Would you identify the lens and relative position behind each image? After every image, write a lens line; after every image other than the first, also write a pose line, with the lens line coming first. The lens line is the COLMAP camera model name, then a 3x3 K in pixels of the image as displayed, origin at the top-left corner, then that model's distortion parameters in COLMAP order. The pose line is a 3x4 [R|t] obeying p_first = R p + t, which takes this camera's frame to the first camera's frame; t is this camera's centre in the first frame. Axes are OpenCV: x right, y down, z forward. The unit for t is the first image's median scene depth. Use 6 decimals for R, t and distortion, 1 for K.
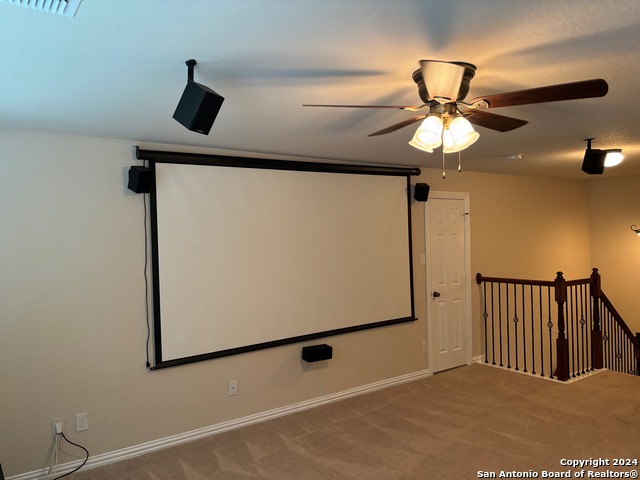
lens RADIAL K [[482.0, 0, 314.2], [0, 482.0, 236.8], [0, 0, 1]] dist [0.044205, -0.053650]
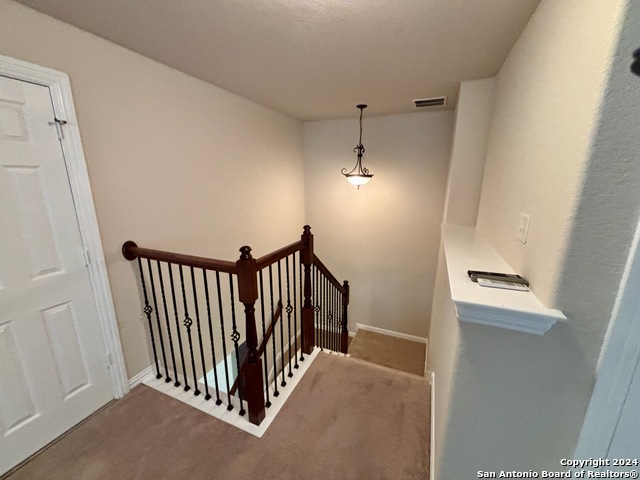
lens RADIAL K [[256.8, 0, 320.2], [0, 256.8, 242.2], [0, 0, 1]] dist [-0.000261, -0.000120]
pose [[0.847735, -0.104578, 0.520008, 0.399969], [-0.022254, 0.972495, 0.231856, 0.002044], [-0.529953, -0.208125, 0.822091, 0.682540]]
